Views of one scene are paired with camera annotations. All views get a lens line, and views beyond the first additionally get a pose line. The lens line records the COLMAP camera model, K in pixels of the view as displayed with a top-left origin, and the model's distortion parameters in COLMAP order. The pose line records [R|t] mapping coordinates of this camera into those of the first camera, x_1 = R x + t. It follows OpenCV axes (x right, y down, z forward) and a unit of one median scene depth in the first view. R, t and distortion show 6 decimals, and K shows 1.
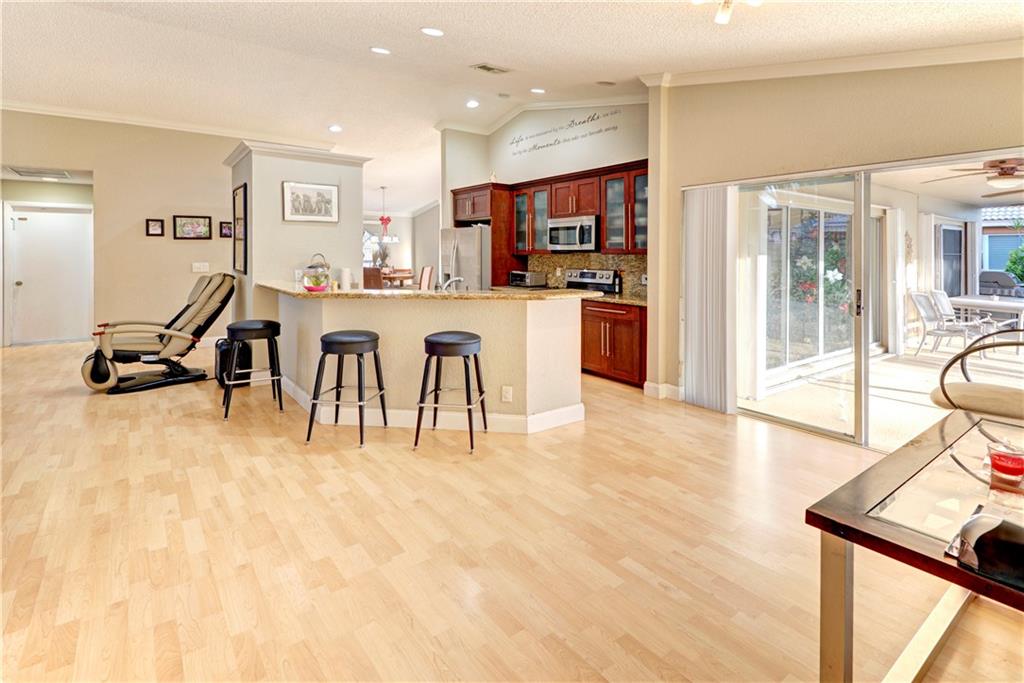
lens RADIAL K [[503.4, 0, 514.9], [0, 503.4, 266.3], [0, 0, 1]] dist [0.040429, 0.000270]
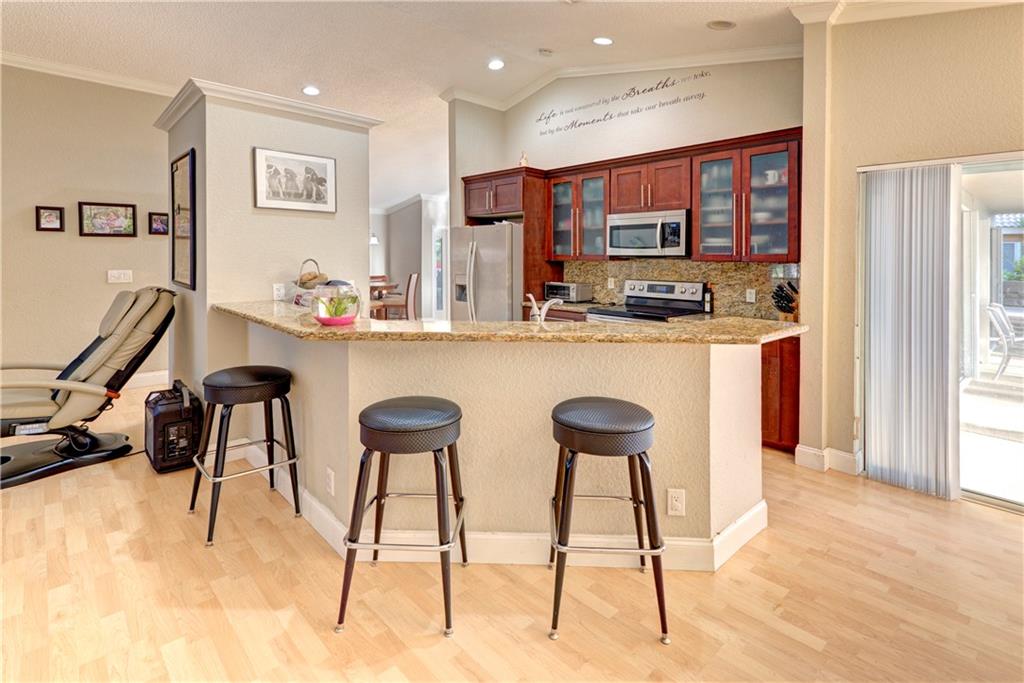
lens RADIAL K [[505.6, 0, 511.4], [0, 505.6, 274.9], [0, 0, 1]] dist [0.019062, -0.001356]
pose [[0.994841, 0.003023, 0.101398, -0.167819], [-0.003925, 0.999954, 0.008701, -0.009435], [-0.101367, -0.009054, 0.994808, 0.273500]]
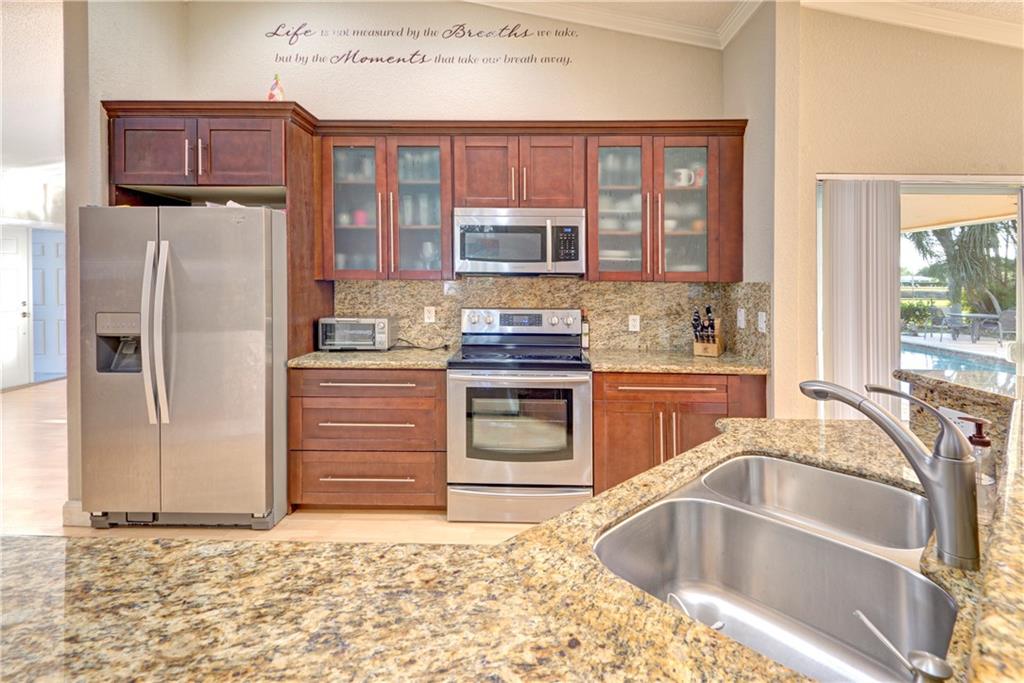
lens RADIAL K [[505.6, 0, 511.4], [0, 505.6, 274.9], [0, 0, 1]] dist [0.019062, -0.001356]
pose [[0.626047, 0.001605, 0.779783, -0.295466], [0.011471, 0.999871, -0.011268, -0.025265], [-0.779701, 0.015999, 0.625948, 0.709216]]
